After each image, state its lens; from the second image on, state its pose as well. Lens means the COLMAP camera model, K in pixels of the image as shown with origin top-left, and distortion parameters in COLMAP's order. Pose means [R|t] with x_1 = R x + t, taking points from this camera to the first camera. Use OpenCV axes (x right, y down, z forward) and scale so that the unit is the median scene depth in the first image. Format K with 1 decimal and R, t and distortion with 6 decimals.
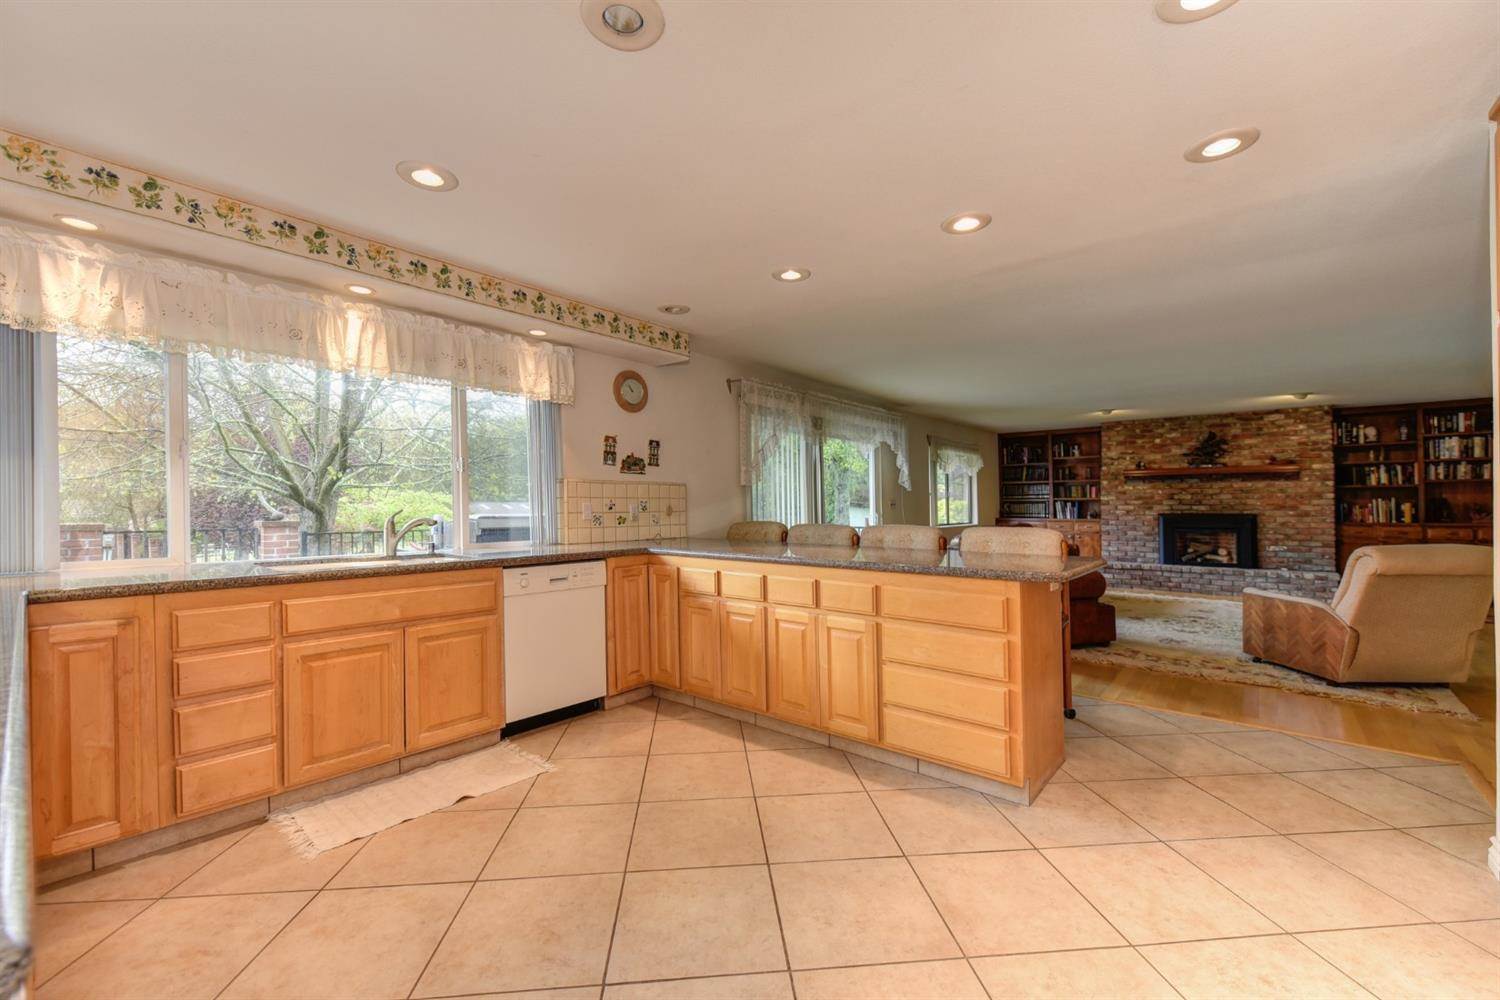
lens RADIAL K [[610.8, 0, 750.0], [0, 610.8, 500.0], [0, 0, 1]] dist [-0.000152, -0.000306]
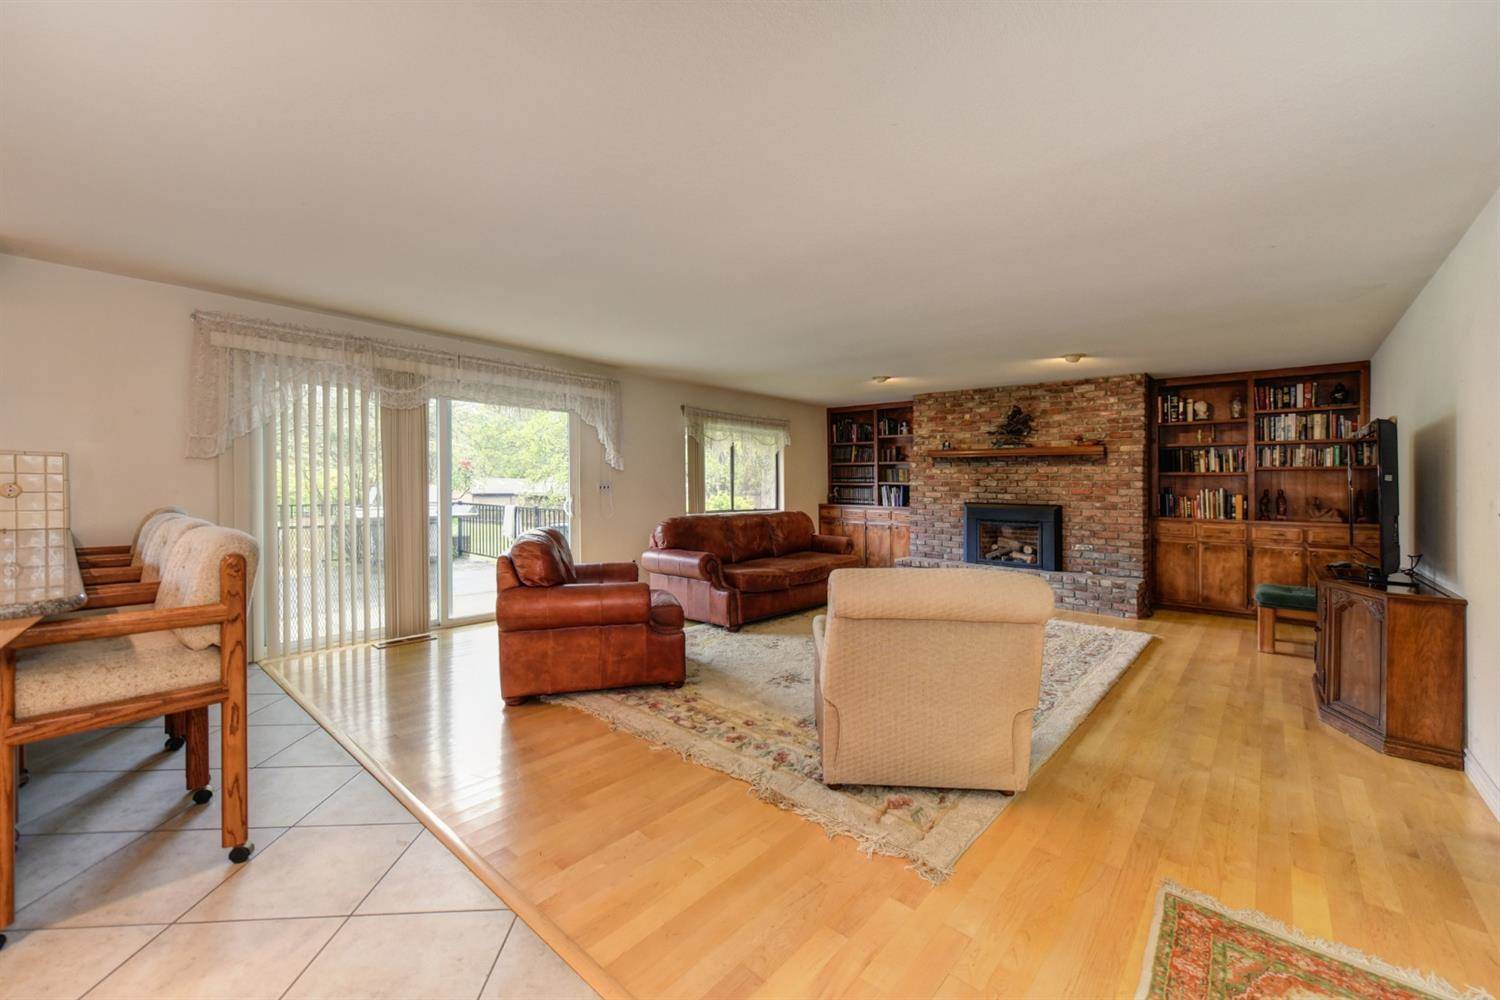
lens RADIAL K [[596.6, 0, 748.0], [0, 596.6, 482.1], [0, 0, 1]] dist [0.001846, 0.000177]
pose [[0.999653, 0.015323, -0.021408, 0.423622], [-0.015222, 0.999872, 0.004855, -0.005947], [0.021480, -0.004527, 0.999759, 0.182049]]
